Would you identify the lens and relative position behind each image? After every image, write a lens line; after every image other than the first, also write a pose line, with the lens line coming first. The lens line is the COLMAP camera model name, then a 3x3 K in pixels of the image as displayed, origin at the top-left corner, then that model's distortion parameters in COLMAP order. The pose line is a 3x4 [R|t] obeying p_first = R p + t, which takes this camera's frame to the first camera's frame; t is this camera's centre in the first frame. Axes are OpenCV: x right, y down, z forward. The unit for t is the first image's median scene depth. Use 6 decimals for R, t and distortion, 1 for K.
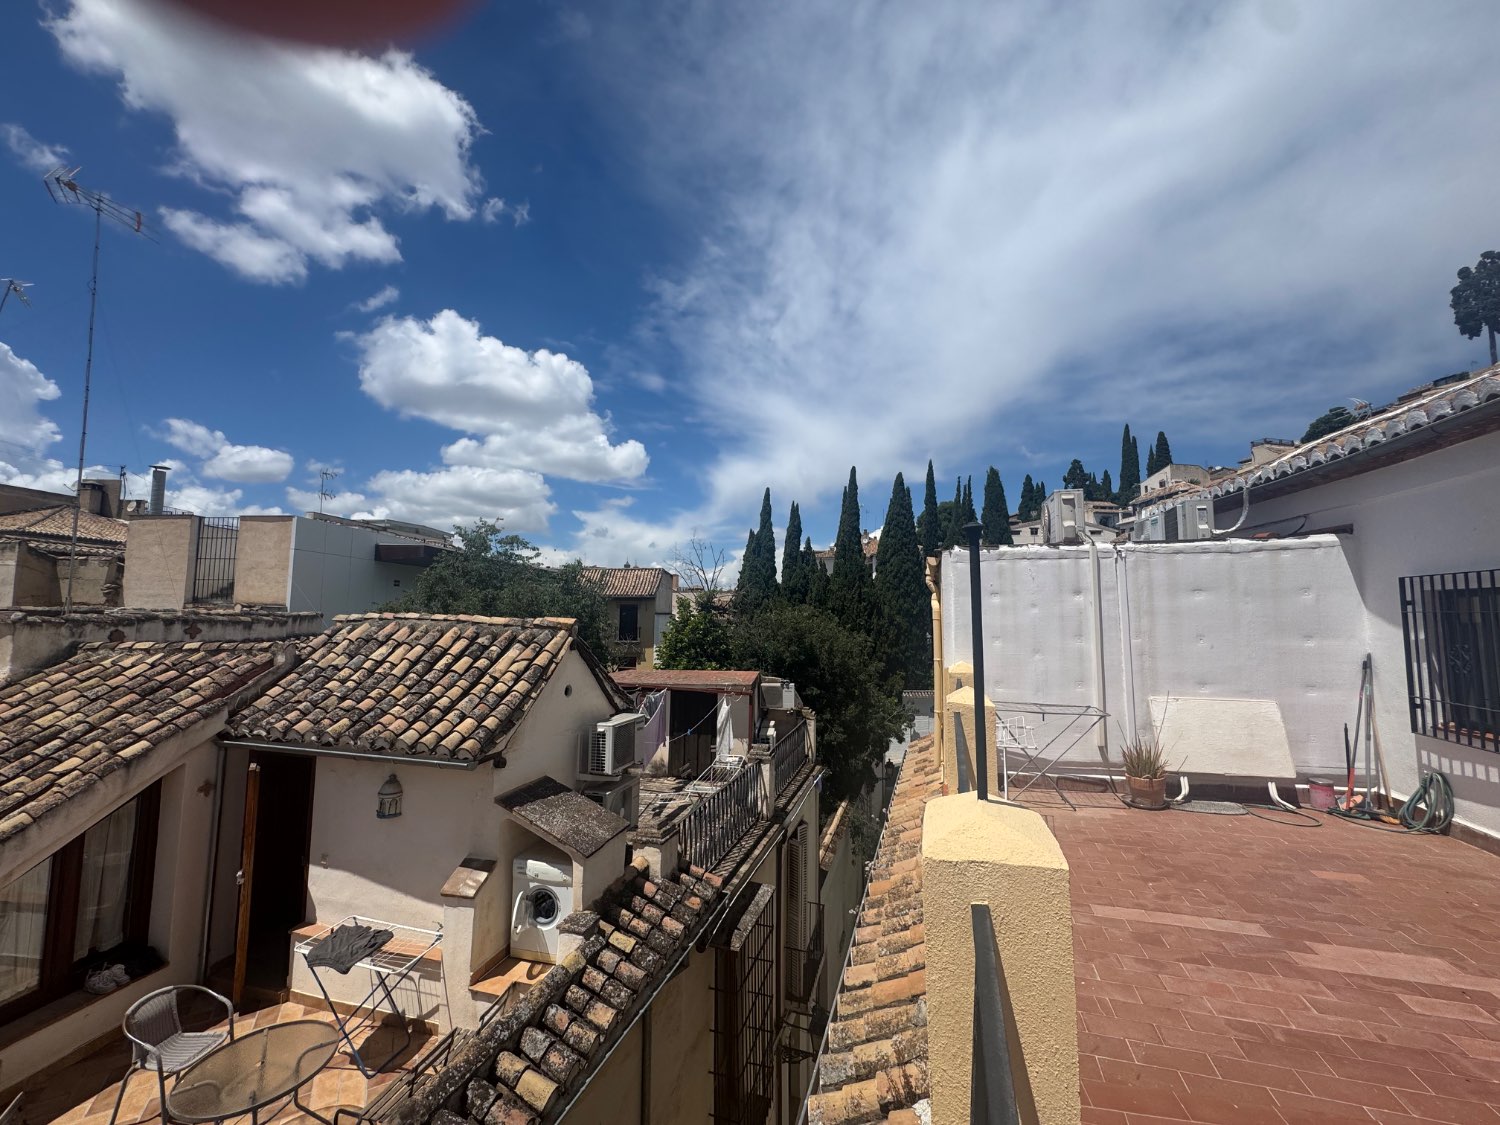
lens RADIAL K [[597.4, 0, 750.4], [0, 597.4, 539.0], [0, 0, 1]] dist [-0.002749, 0.000446]
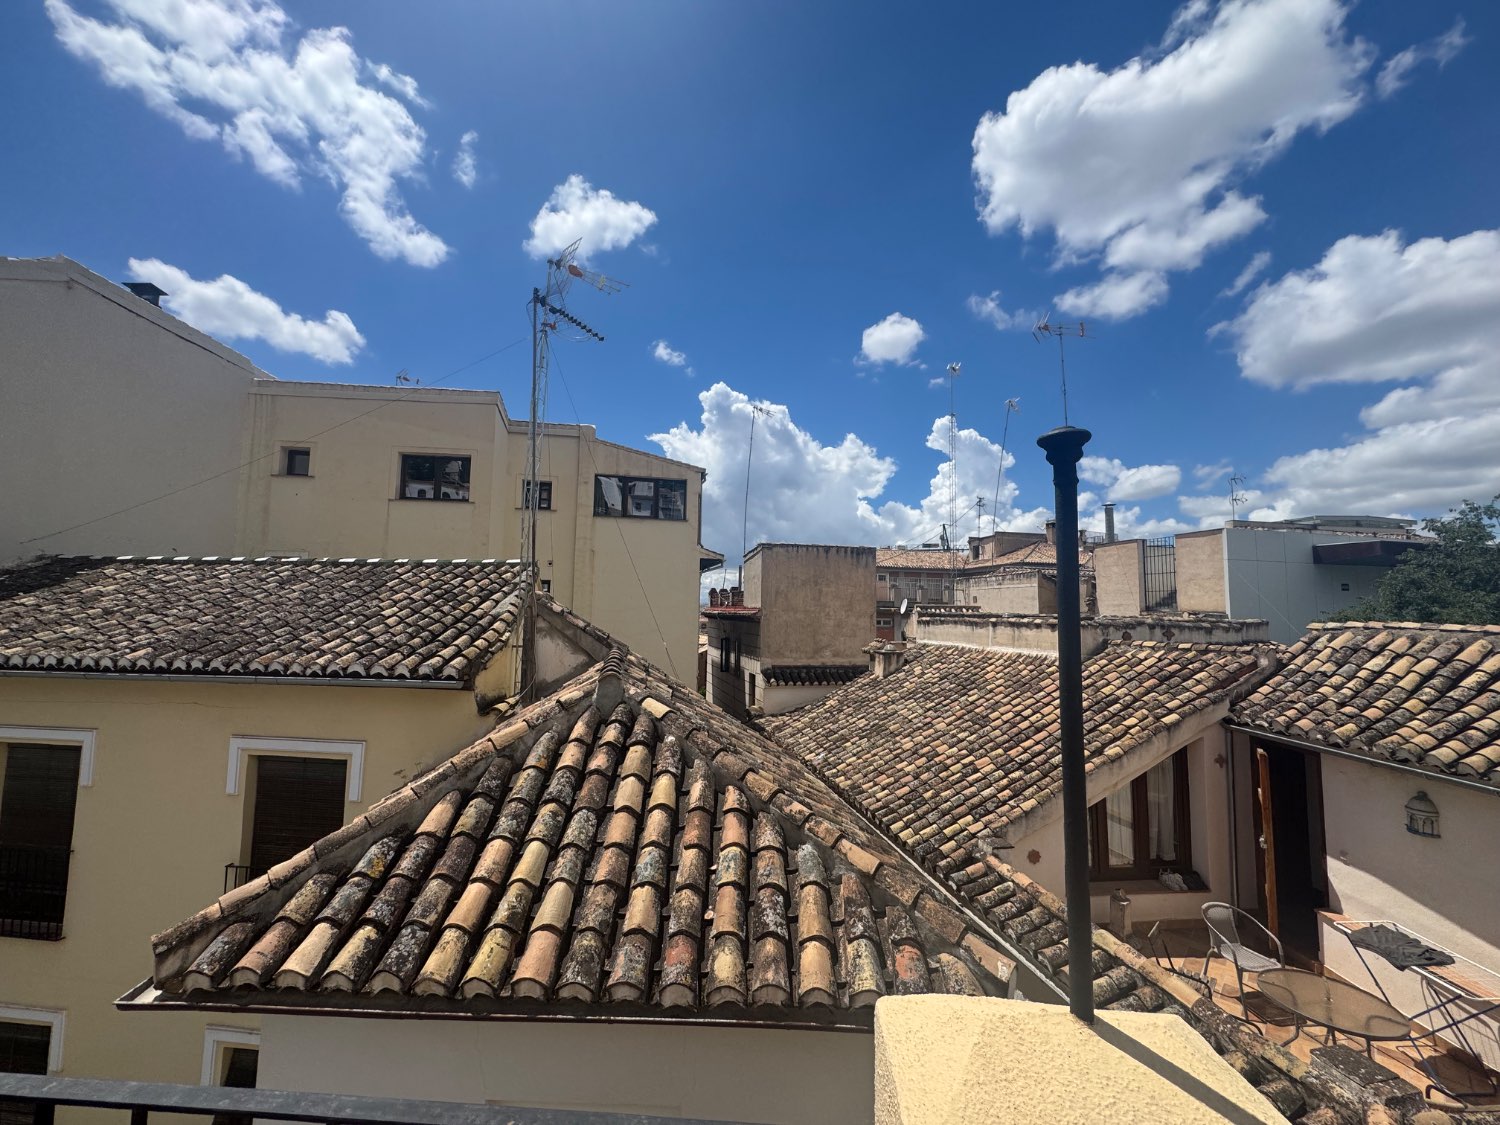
lens RADIAL K [[598.4, 0, 747.8], [0, 598.4, 562.4], [0, 0, 1]] dist [-0.005483, 0.000748]
pose [[0.270423, -0.081586, -0.959278, 0.050254], [0.110104, 0.992486, -0.053372, -0.035945], [0.956425, -0.091187, 0.277374, -0.252688]]
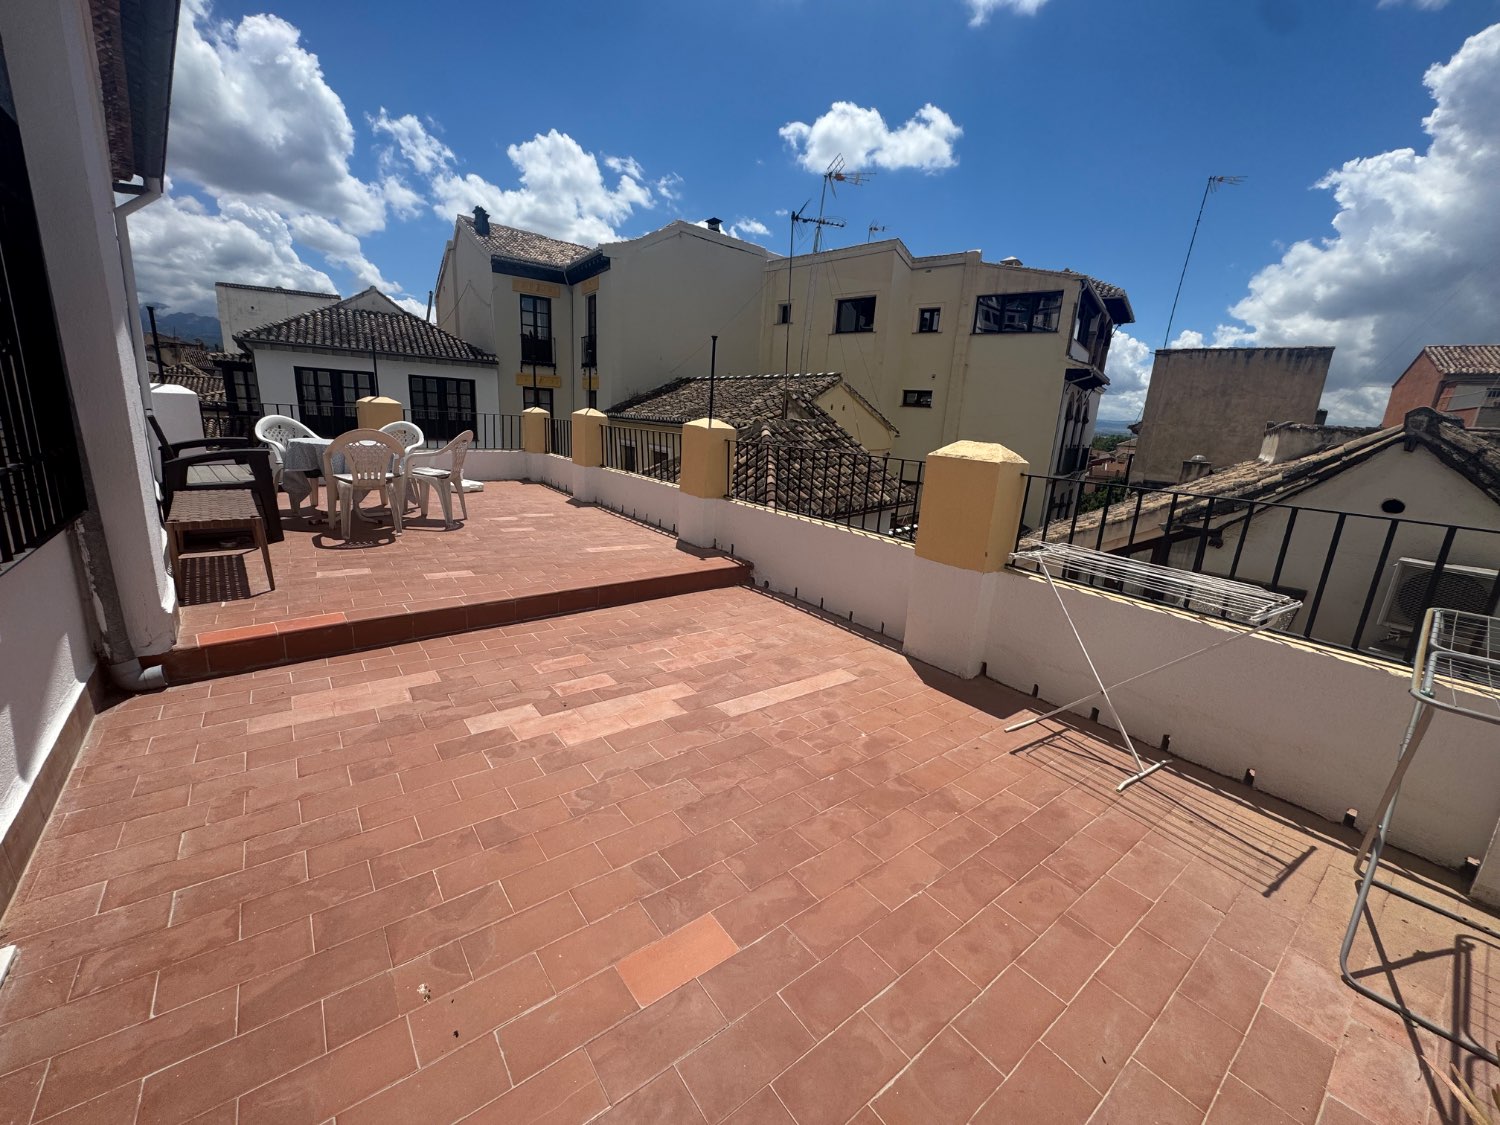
lens RADIAL K [[598.4, 0, 747.8], [0, 598.4, 562.4], [0, 0, 1]] dist [-0.005483, 0.000748]
pose [[-0.569300, 0.160499, -0.806311, 0.763659], [0.046770, 0.985493, 0.163144, 0.165075], [0.820799, 0.055166, -0.568547, 0.768340]]
